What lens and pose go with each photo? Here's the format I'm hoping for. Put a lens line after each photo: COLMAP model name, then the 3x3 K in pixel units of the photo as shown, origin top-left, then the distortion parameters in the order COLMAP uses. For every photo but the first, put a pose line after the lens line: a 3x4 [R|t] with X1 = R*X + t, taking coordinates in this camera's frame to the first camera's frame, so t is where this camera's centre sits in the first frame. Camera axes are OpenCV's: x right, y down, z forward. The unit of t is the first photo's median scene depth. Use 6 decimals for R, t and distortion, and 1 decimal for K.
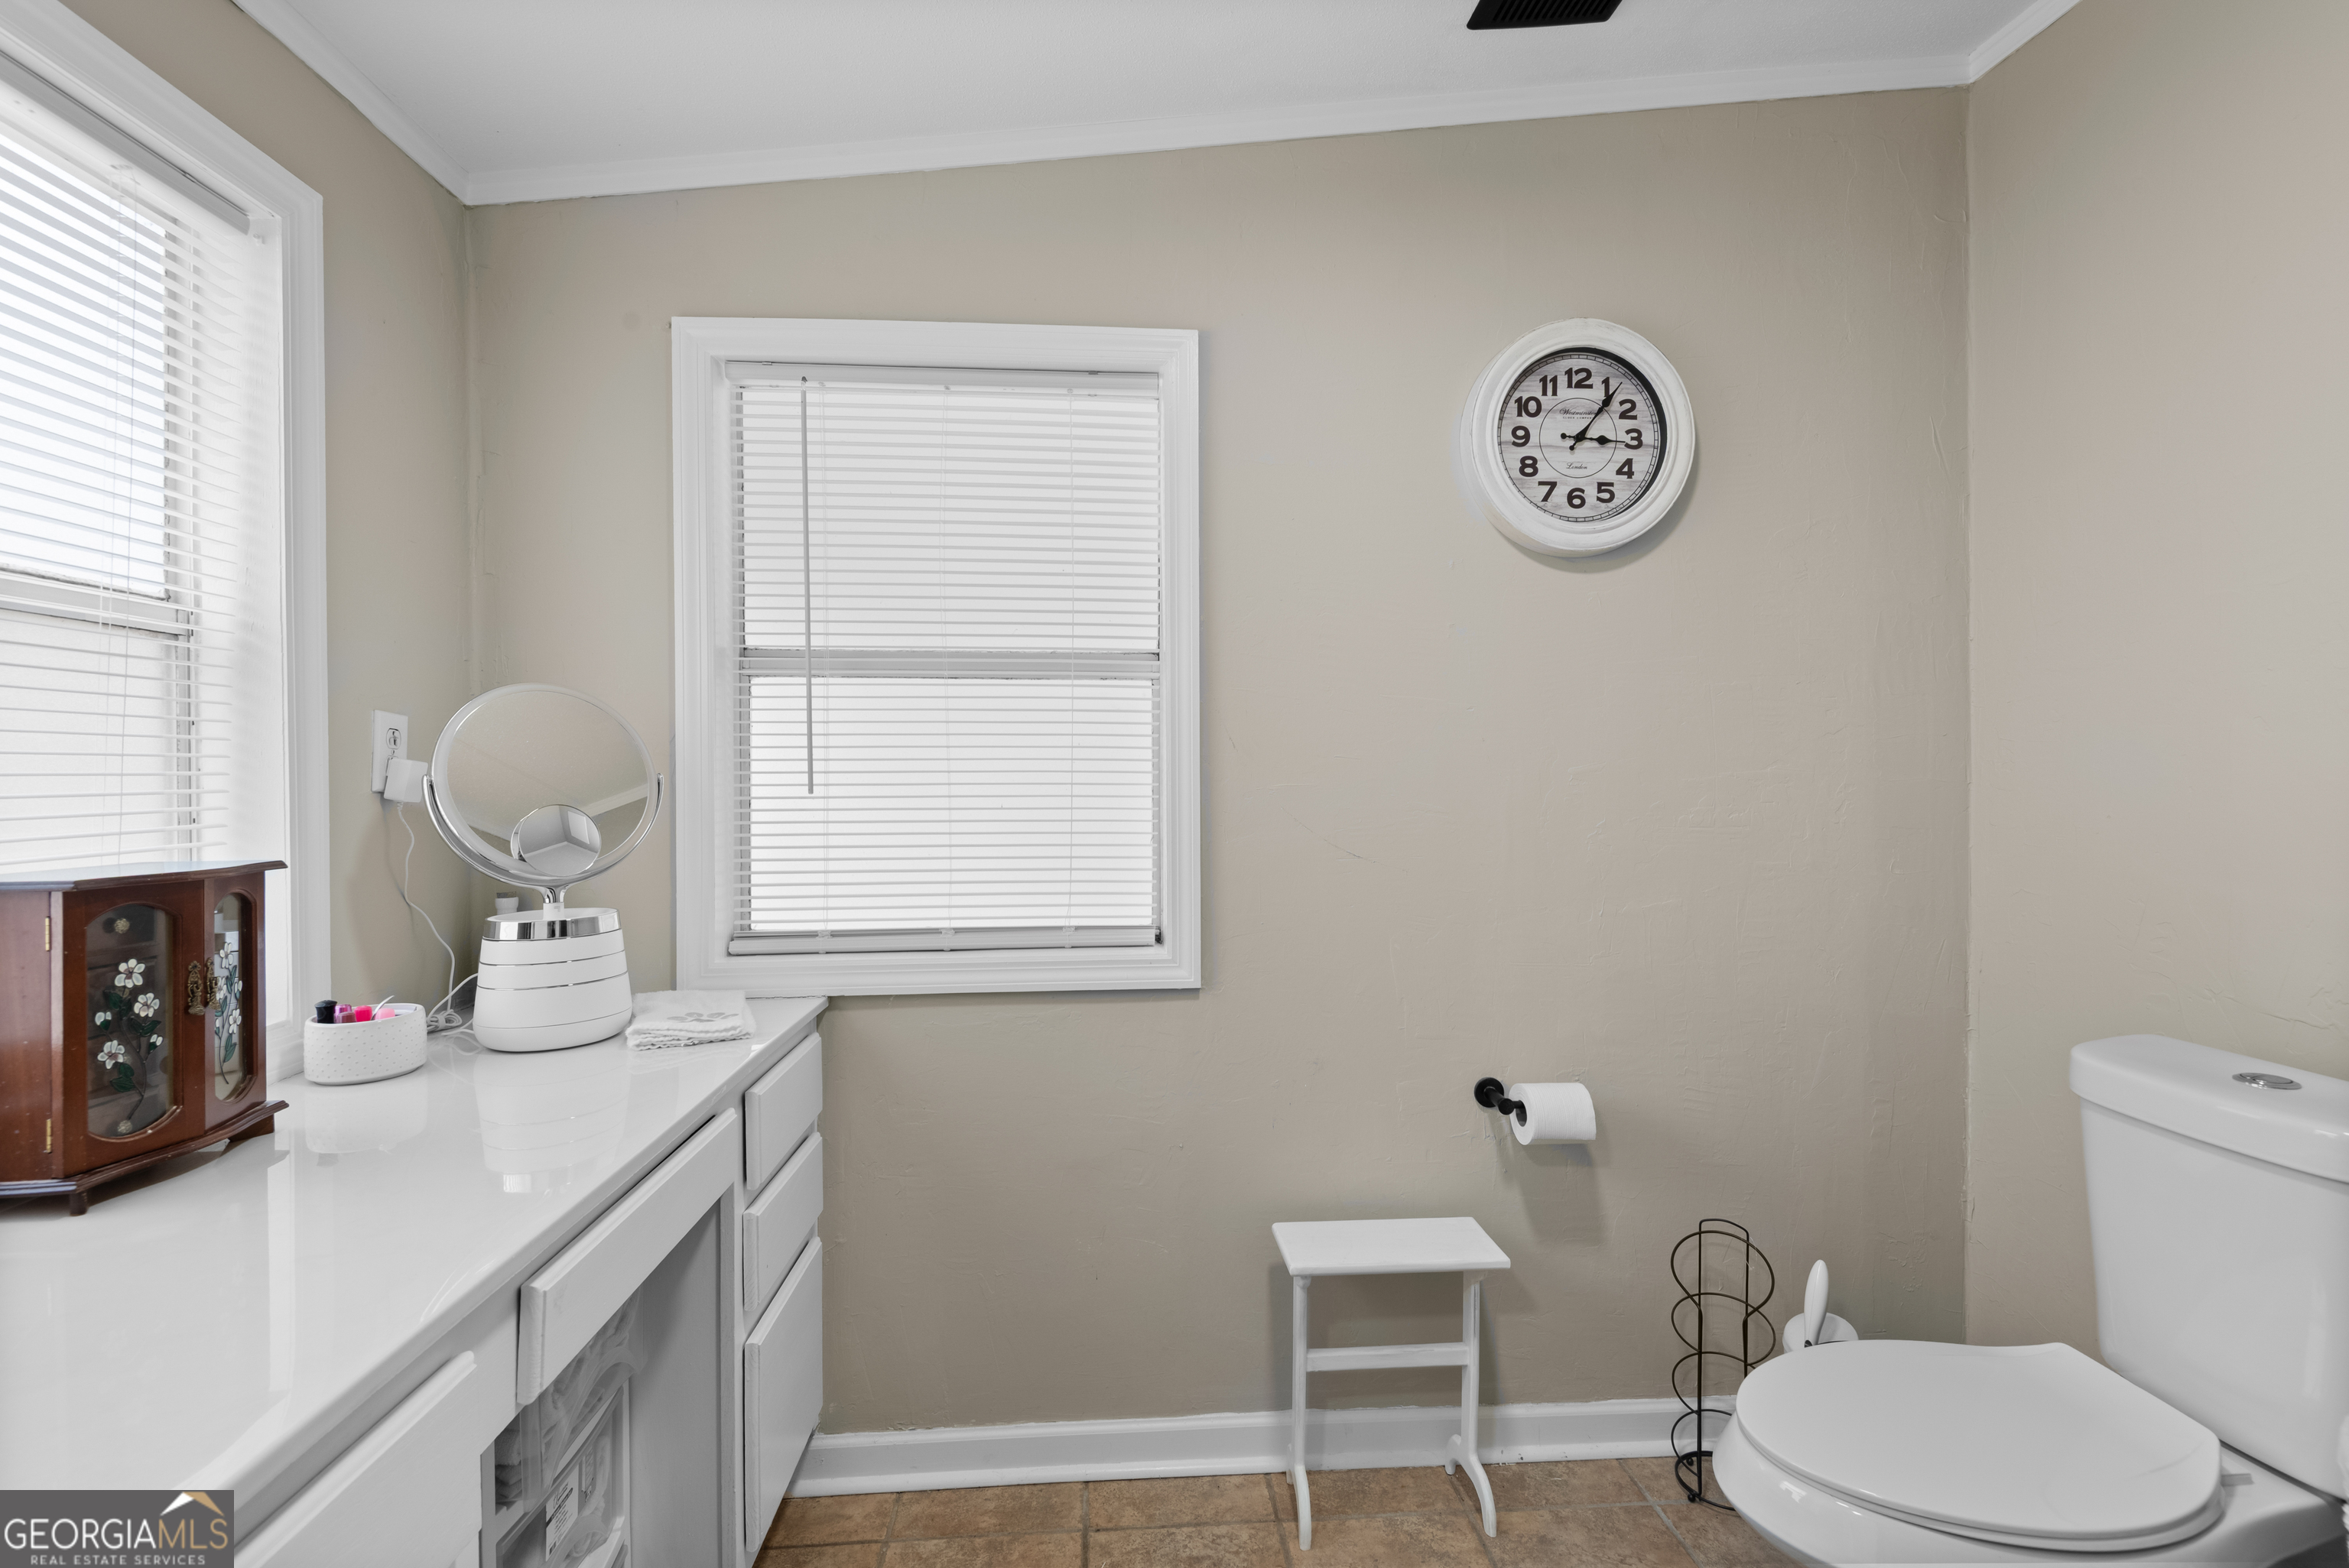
lens RADIAL K [[1067.3, 0, 1174.8], [0, 1067.3, 783.6], [0, 0, 1]] dist [0.026665, -0.015691]
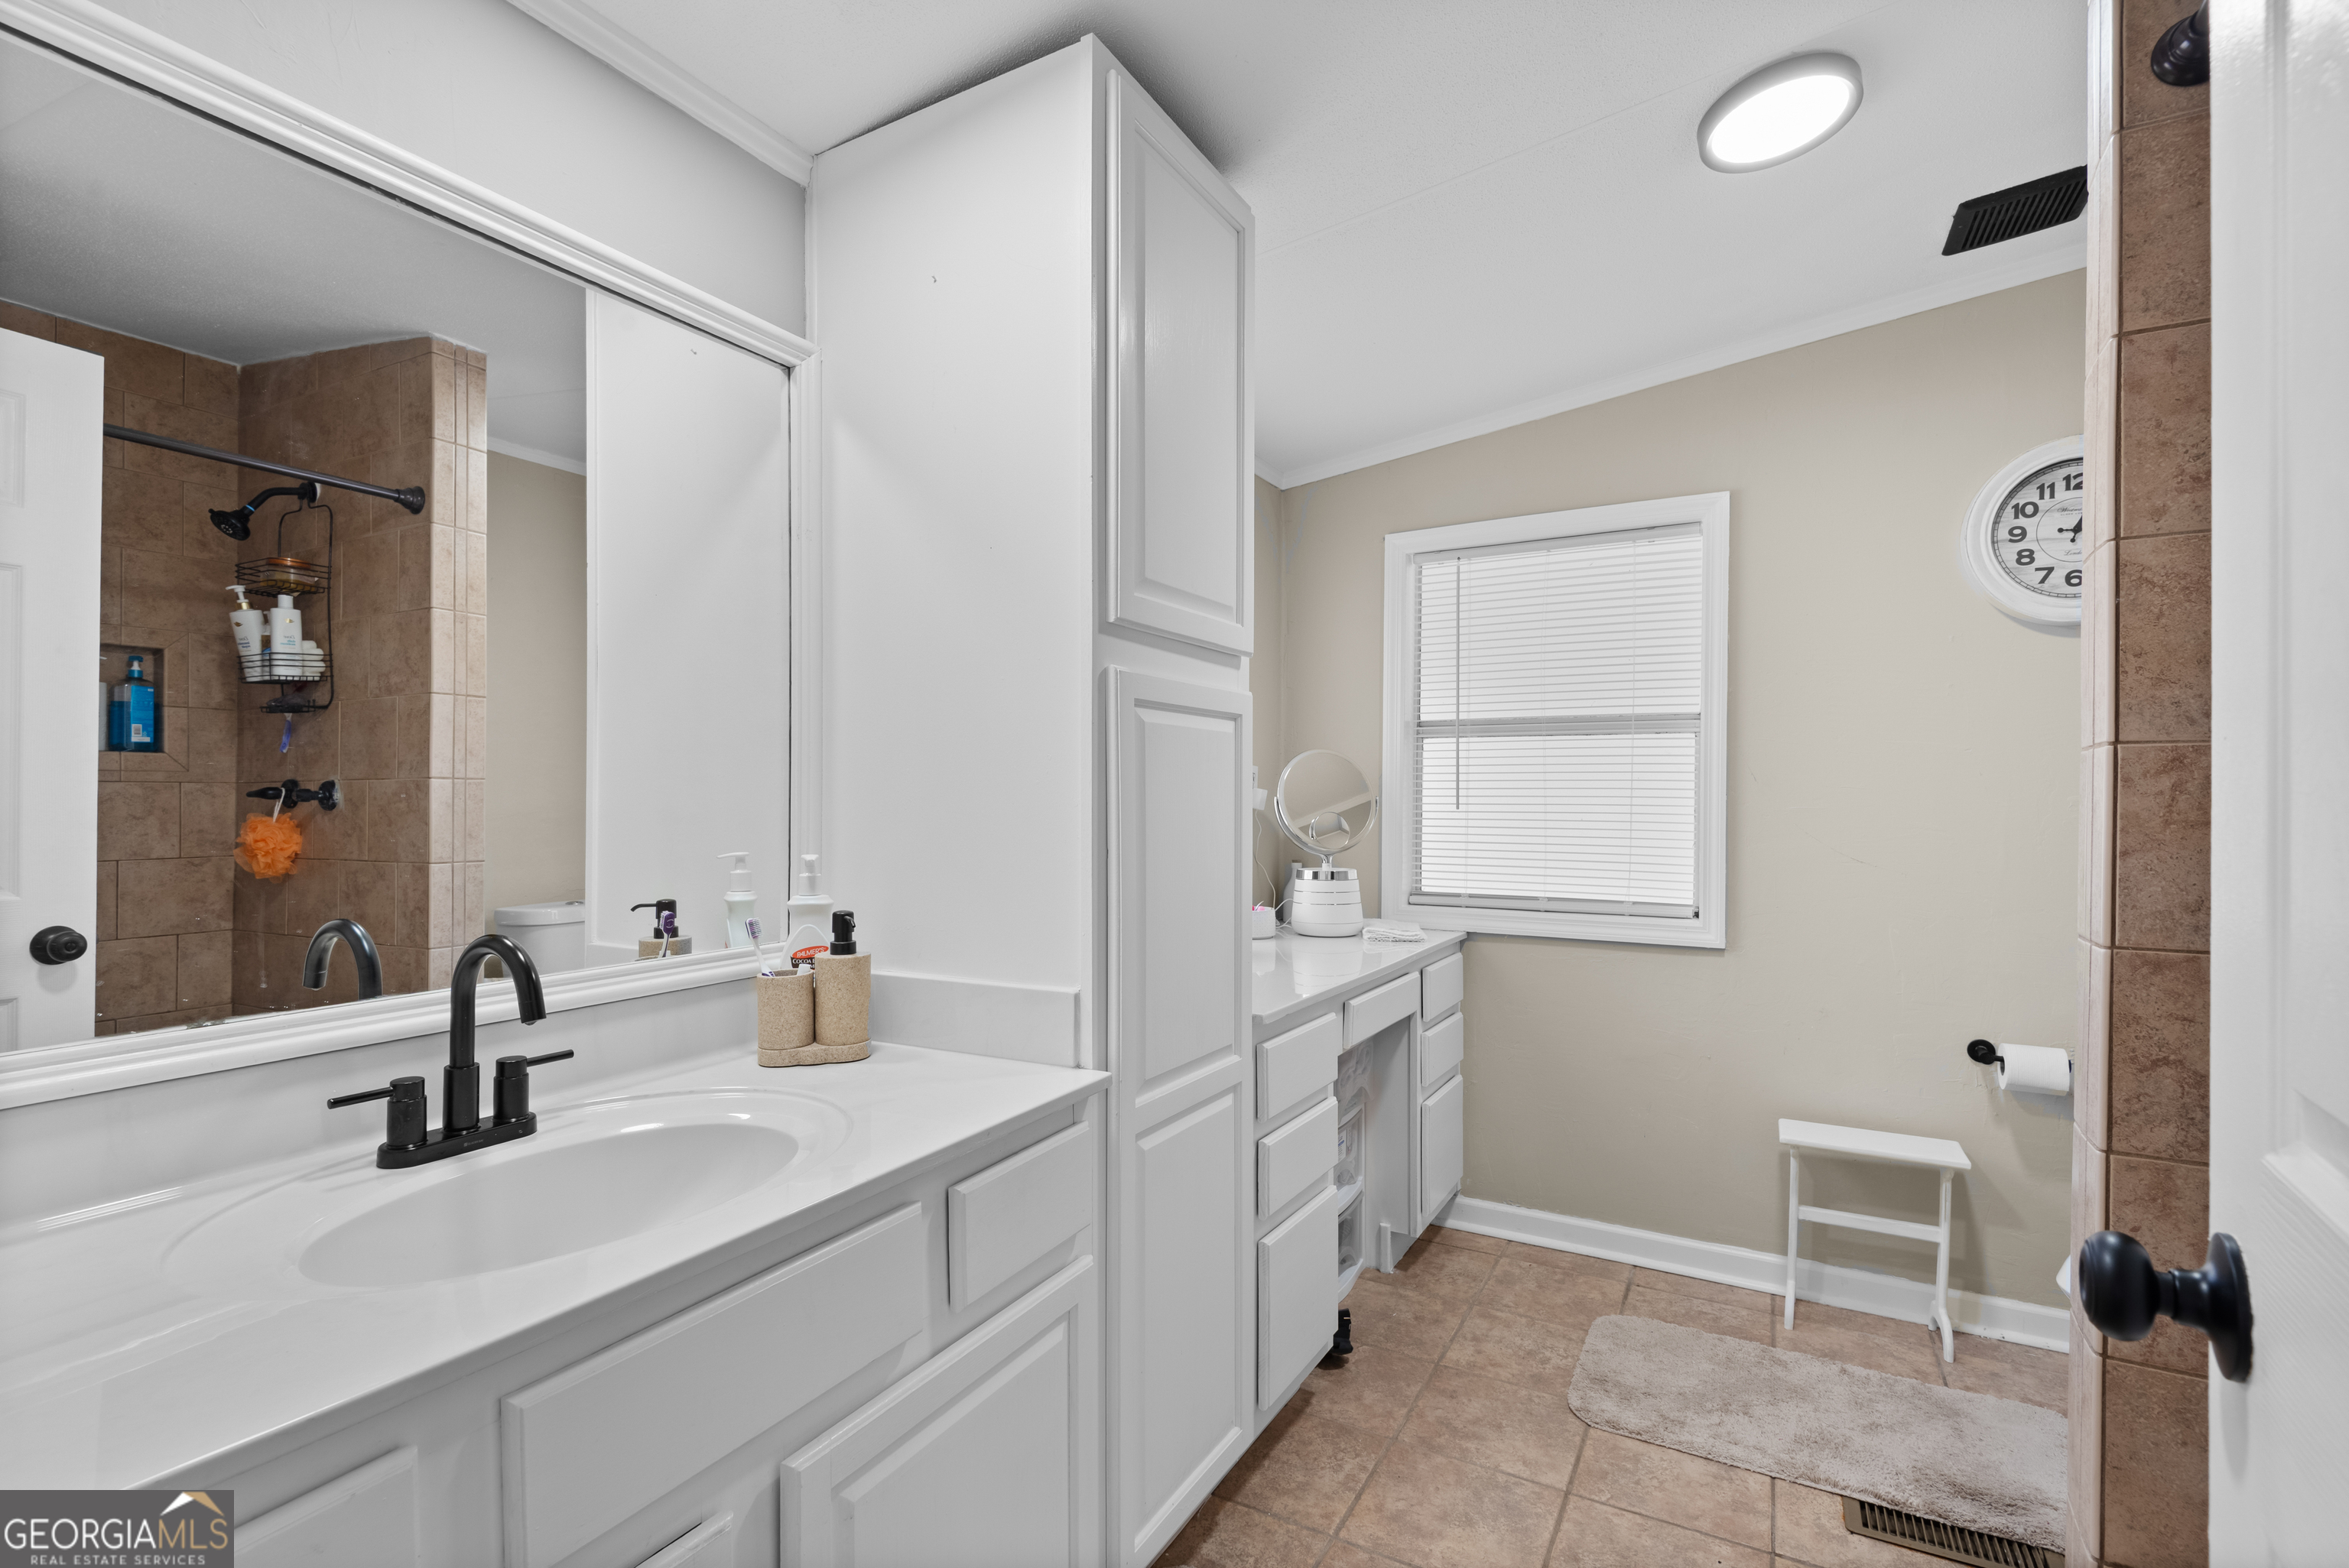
lens RADIAL K [[1067.3, 0, 1167.2], [0, 1067.3, 801.5], [0, 0, 1]] dist [0.026665, -0.015691]
pose [[0.833862, 0.009704, -0.551888, 0.195261], [-0.014490, 0.999886, -0.004313, 0.011310], [0.551783, 0.011594, 0.833907, -0.620527]]
